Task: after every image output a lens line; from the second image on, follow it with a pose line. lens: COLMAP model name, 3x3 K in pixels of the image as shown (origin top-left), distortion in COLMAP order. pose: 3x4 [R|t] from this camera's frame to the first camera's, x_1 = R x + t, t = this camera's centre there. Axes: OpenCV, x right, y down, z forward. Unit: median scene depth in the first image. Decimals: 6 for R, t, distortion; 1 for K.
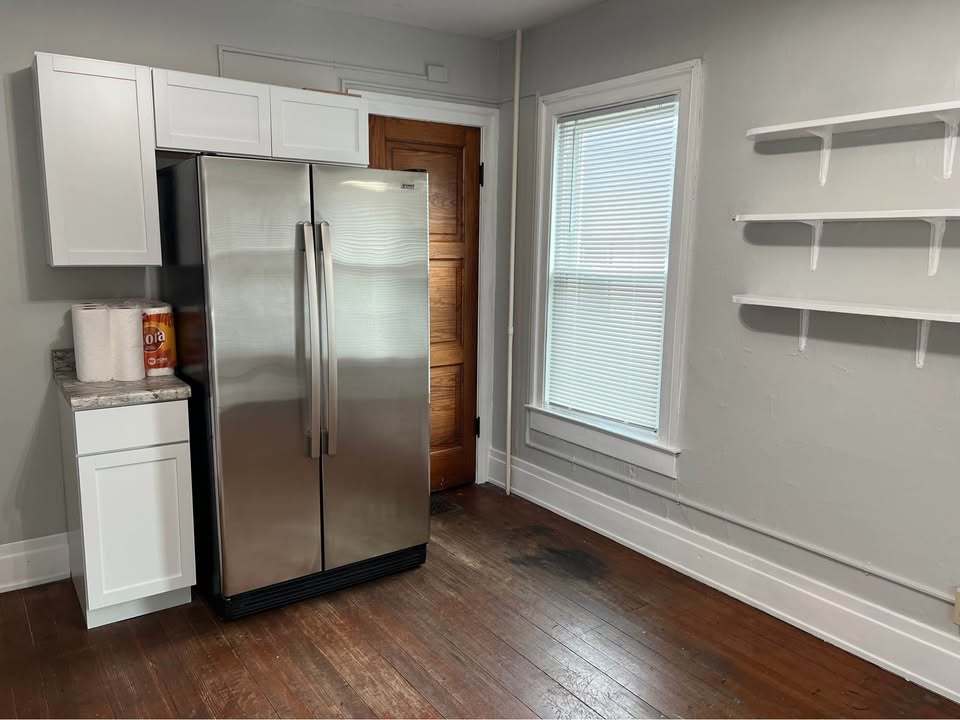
lens RADIAL K [[734.8, 0, 478.7], [0, 734.8, 362.4], [0, 0, 1]] dist [0.044052, -0.007833]
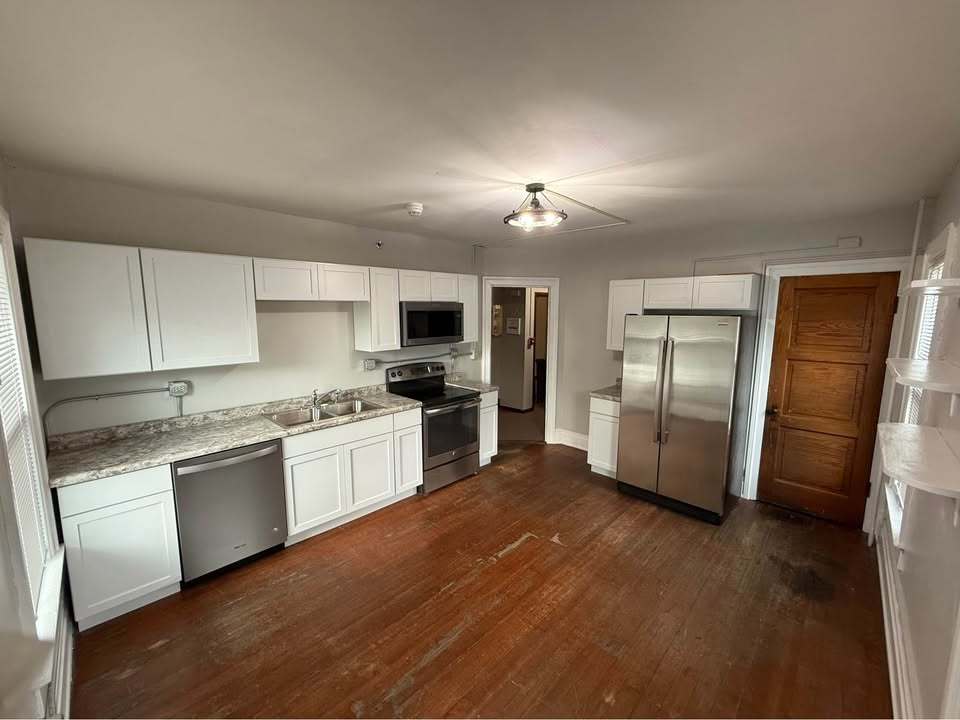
lens RADIAL K [[374.9, 0, 478.1], [0, 374.9, 357.8], [0, 0, 1]] dist [0.024468, 0.000302]
pose [[0.198151, 0.117722, -0.973076, 0.813224], [-0.166141, 0.982430, 0.085022, -0.139397], [0.965988, 0.144820, 0.214228, 0.187583]]
